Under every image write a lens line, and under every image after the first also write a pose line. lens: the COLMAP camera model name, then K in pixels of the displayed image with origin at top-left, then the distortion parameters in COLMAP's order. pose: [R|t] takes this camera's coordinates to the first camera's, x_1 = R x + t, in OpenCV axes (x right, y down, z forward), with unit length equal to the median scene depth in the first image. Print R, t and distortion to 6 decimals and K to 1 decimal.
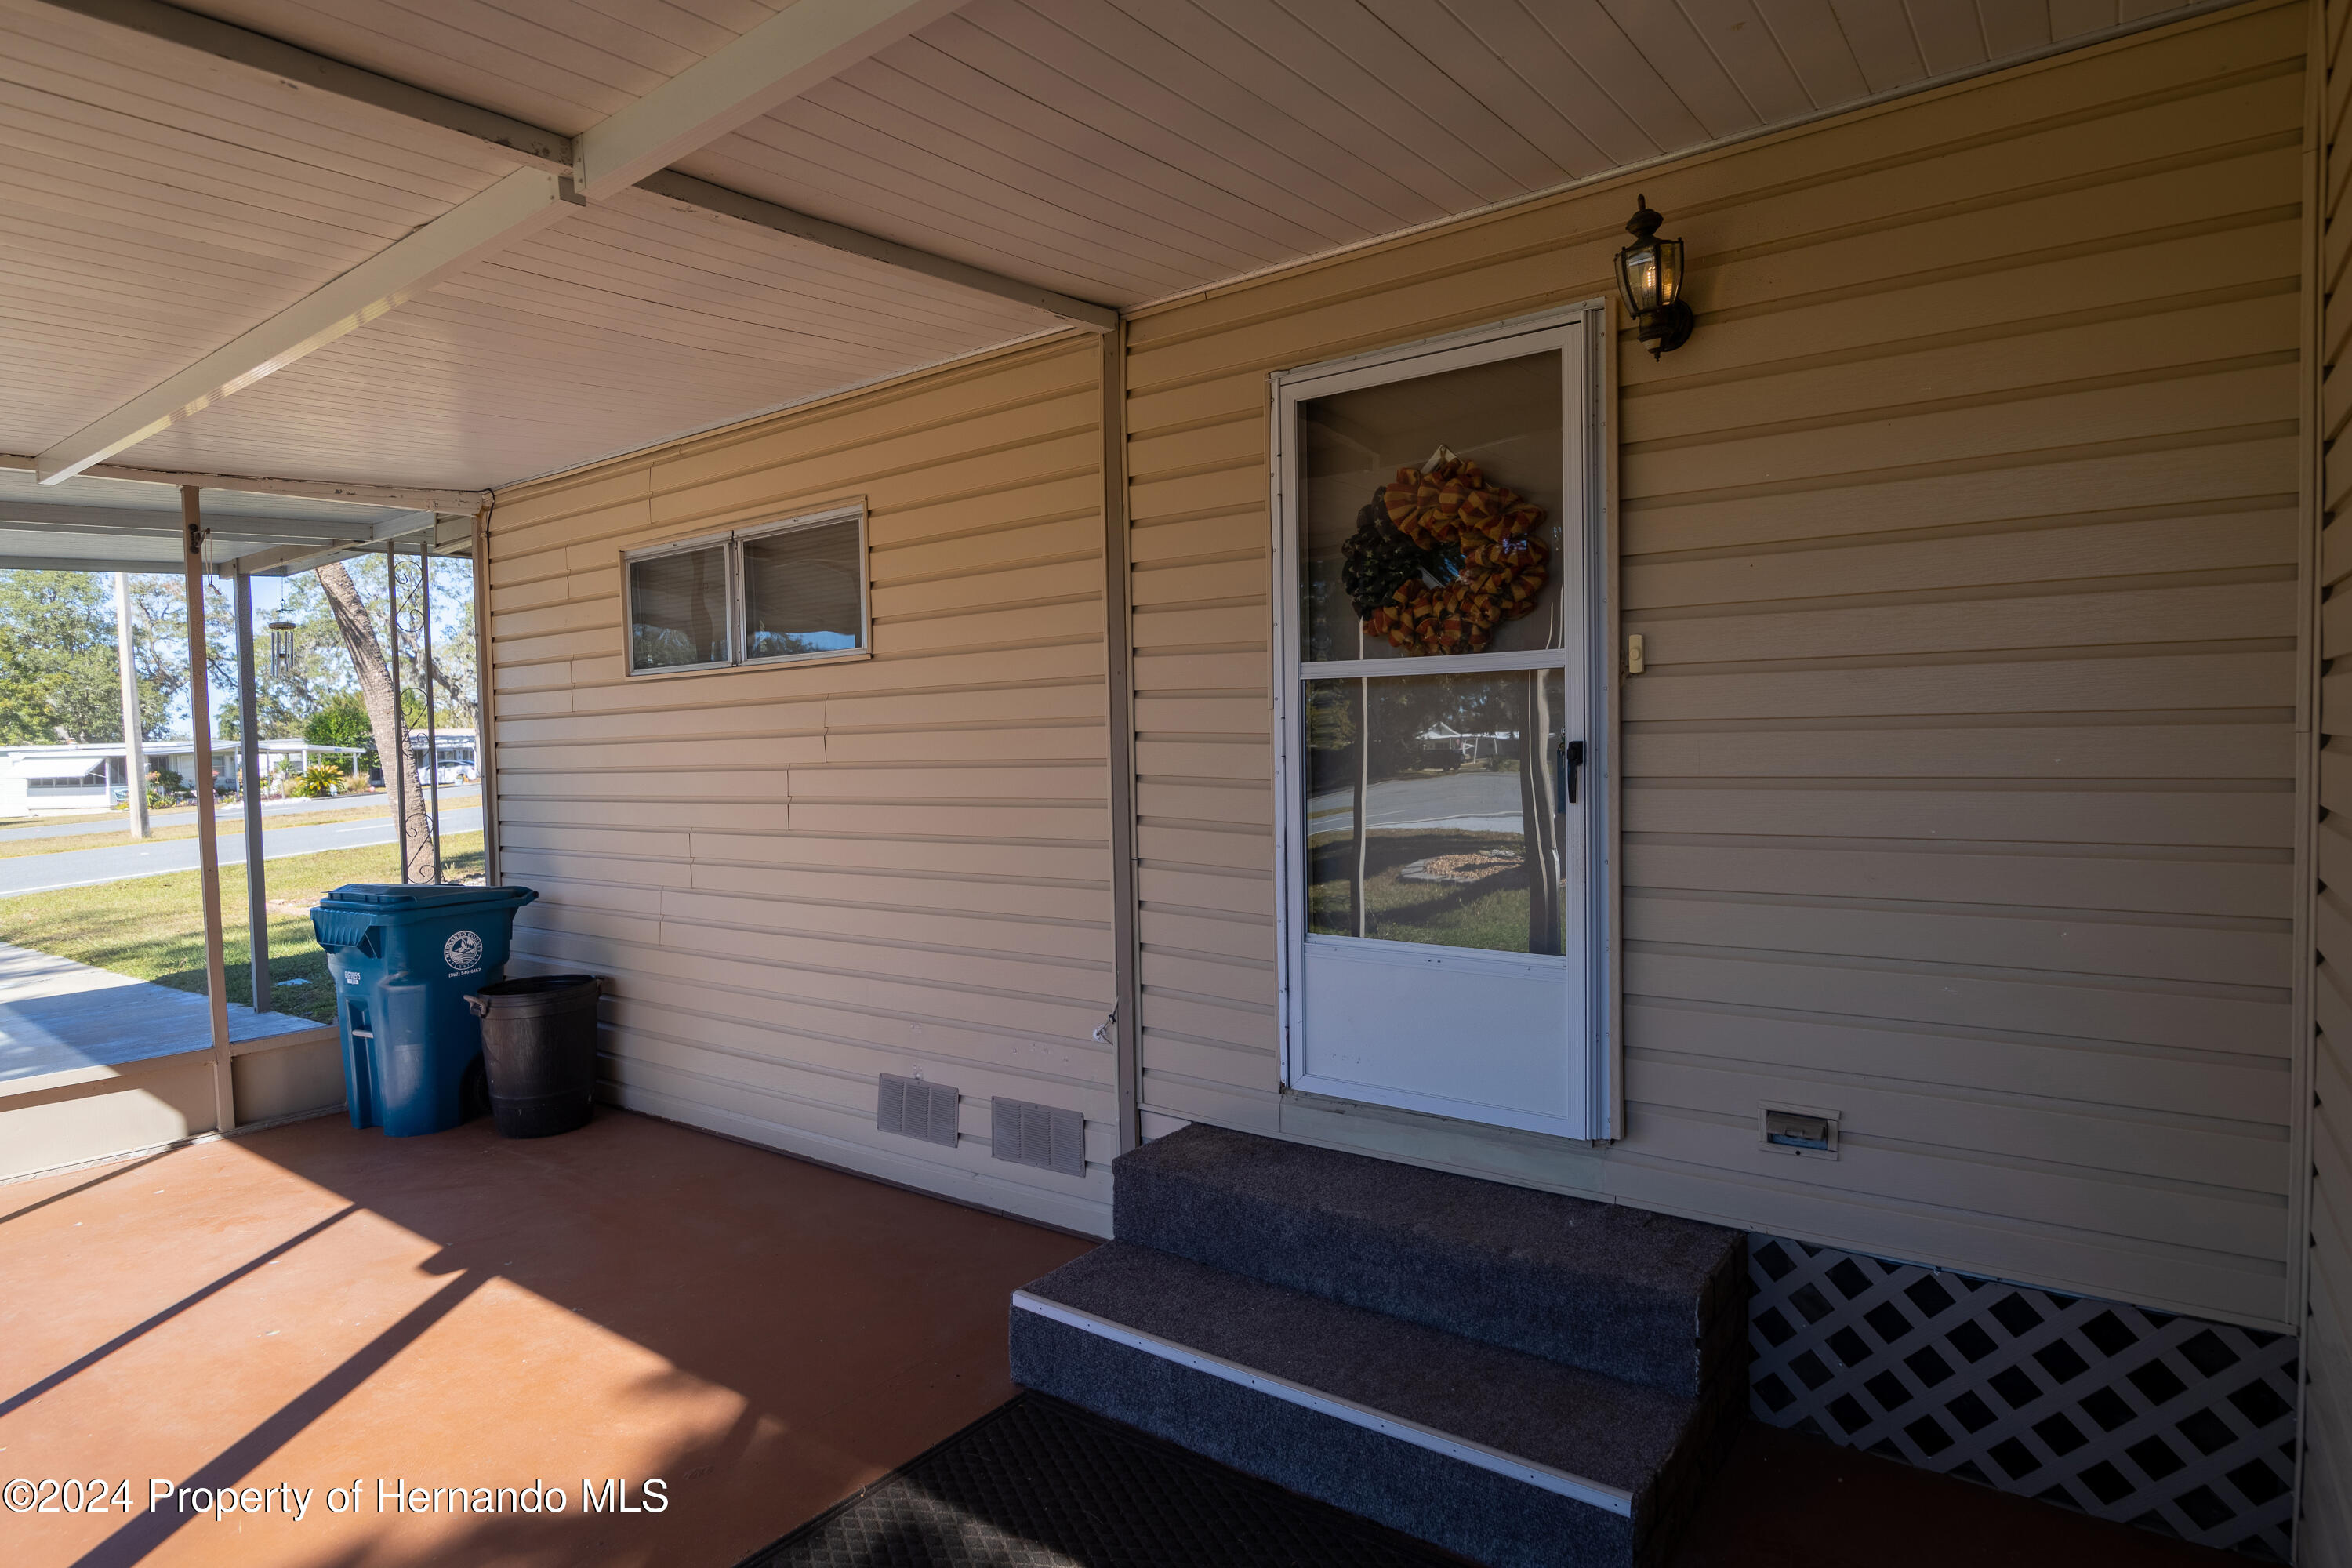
lens RADIAL K [[1290.9, 0, 1175.6], [0, 1290.9, 798.3], [0, 0, 1]] dist [-0.007797, -0.000705]
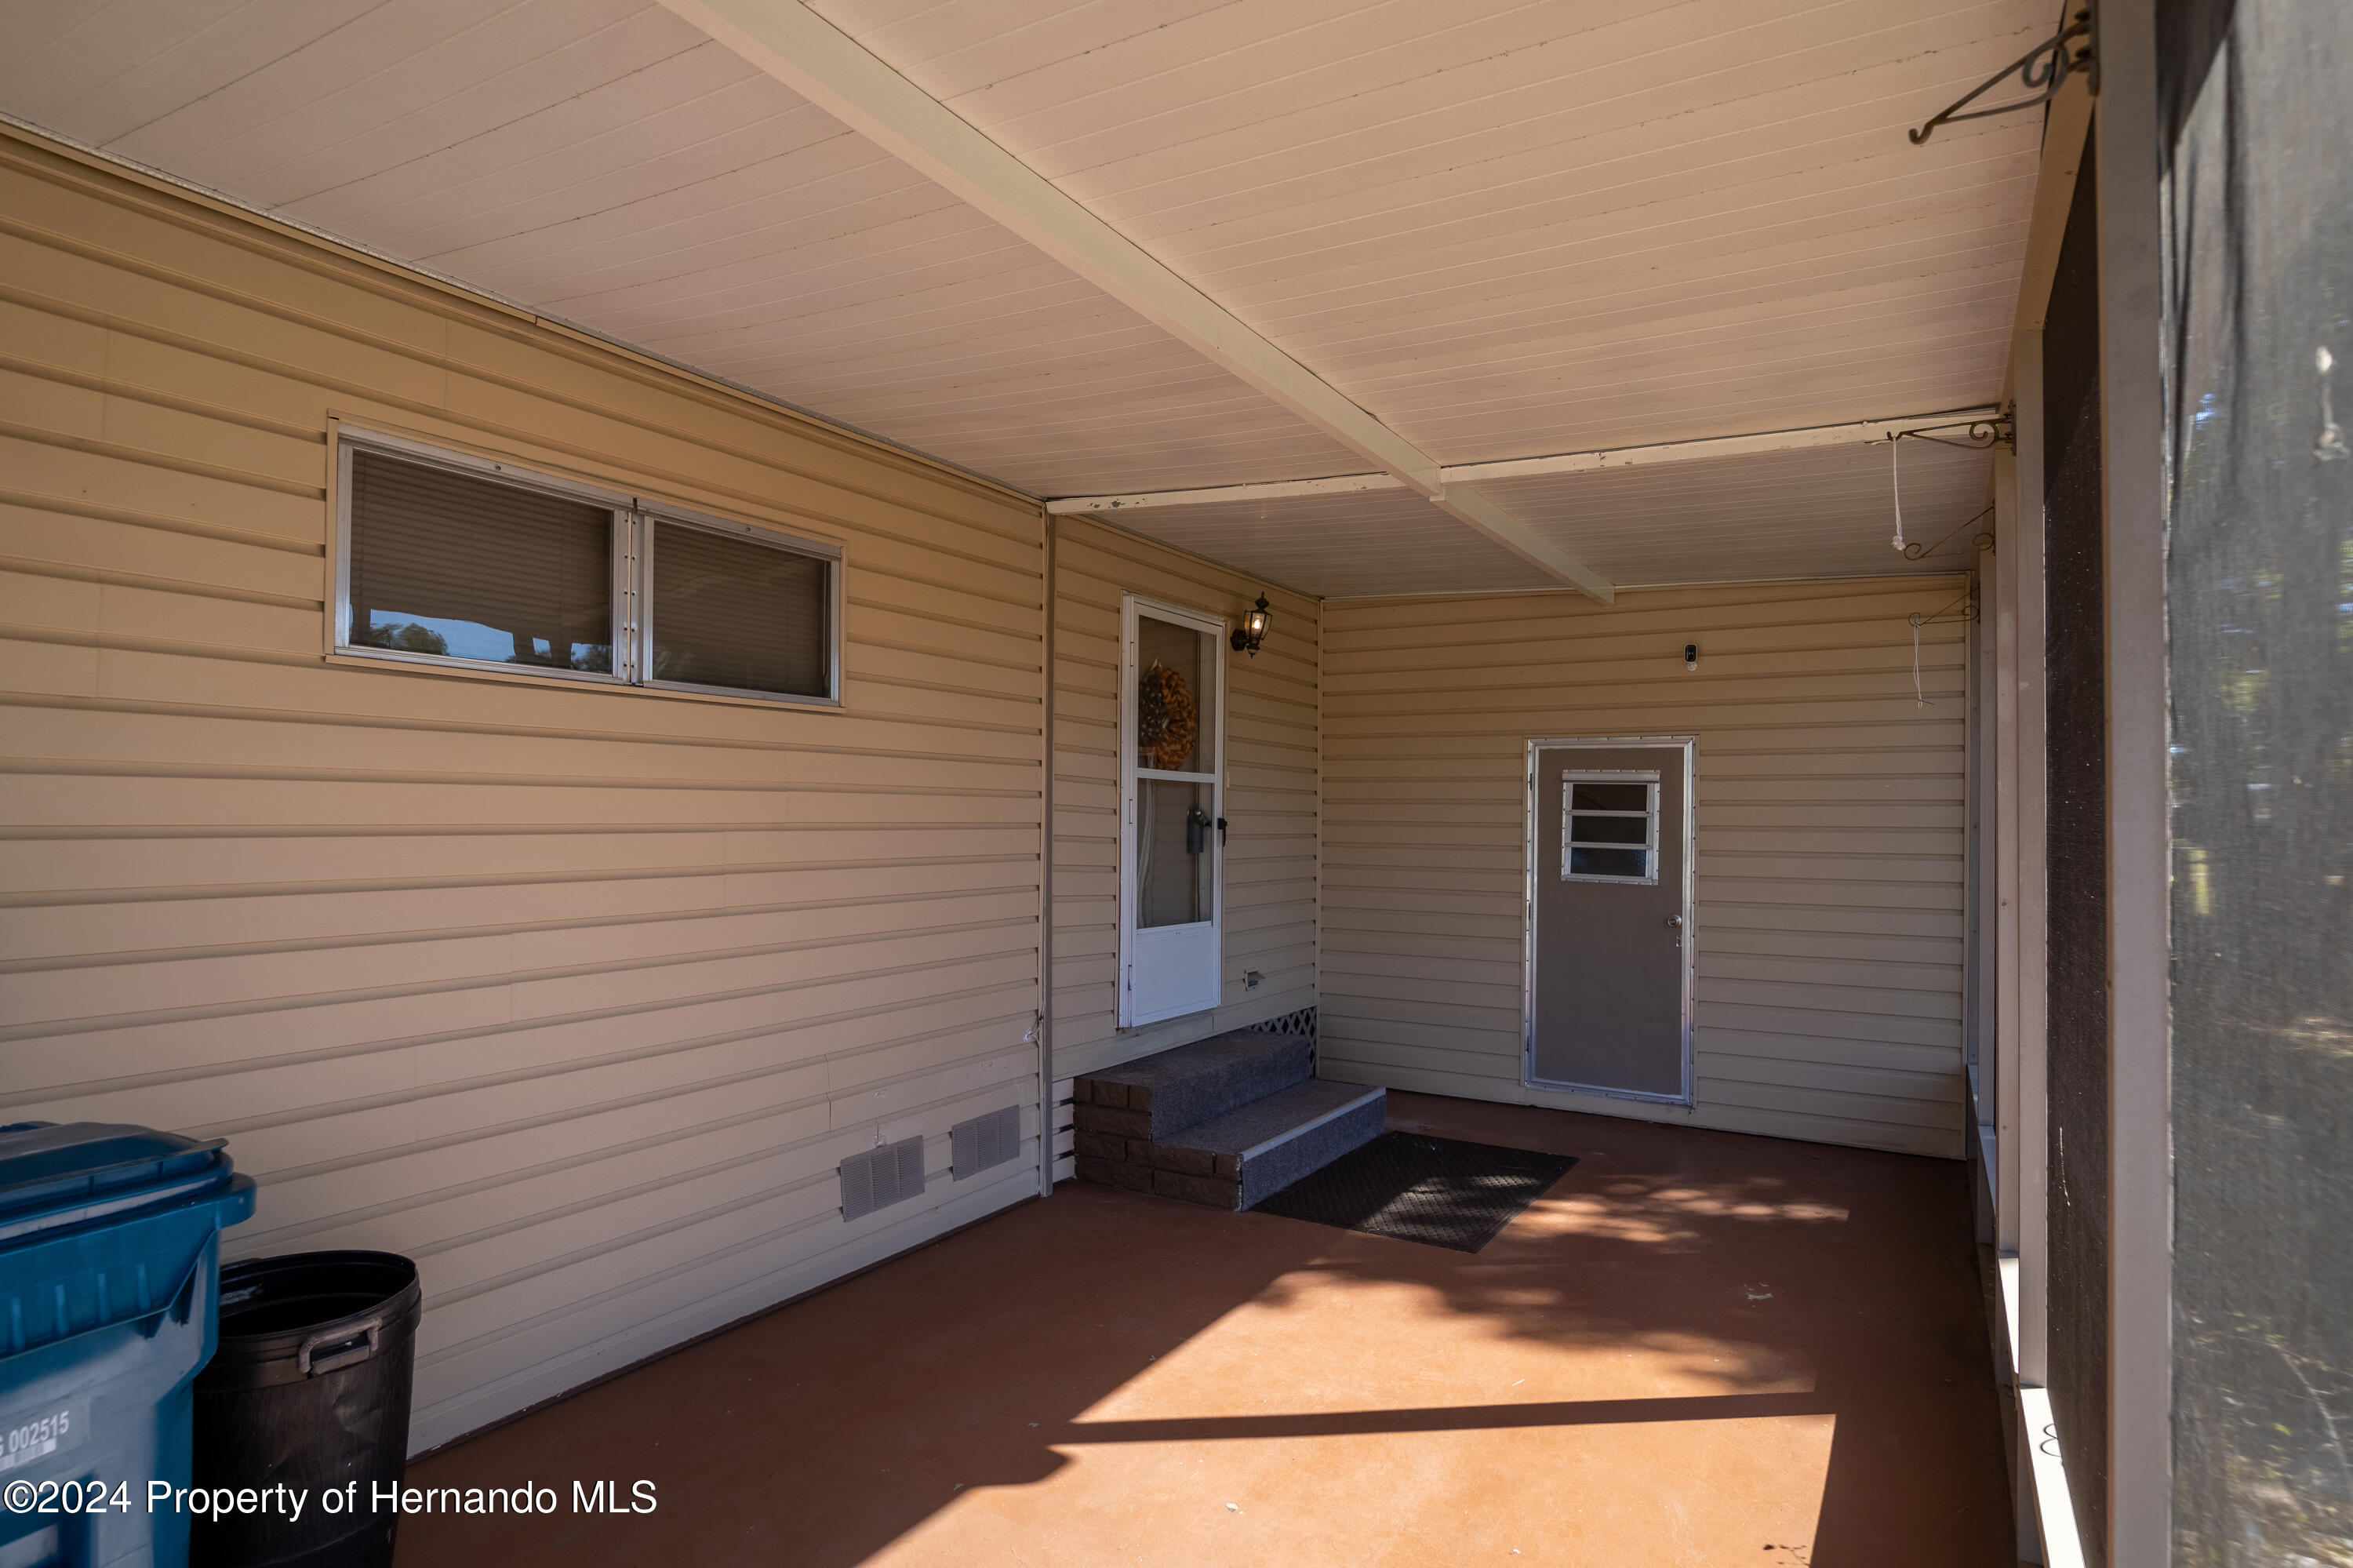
lens RADIAL K [[1291.5, 0, 1176.9], [0, 1291.5, 792.7], [0, 0, 1]] dist [-0.007797, -0.000705]
pose [[-0.116918, 0.038513, 0.992395, -1.411476], [0.035150, 0.998782, -0.034620, -0.011002], [-0.992519, 0.030835, -0.118129, 1.029653]]
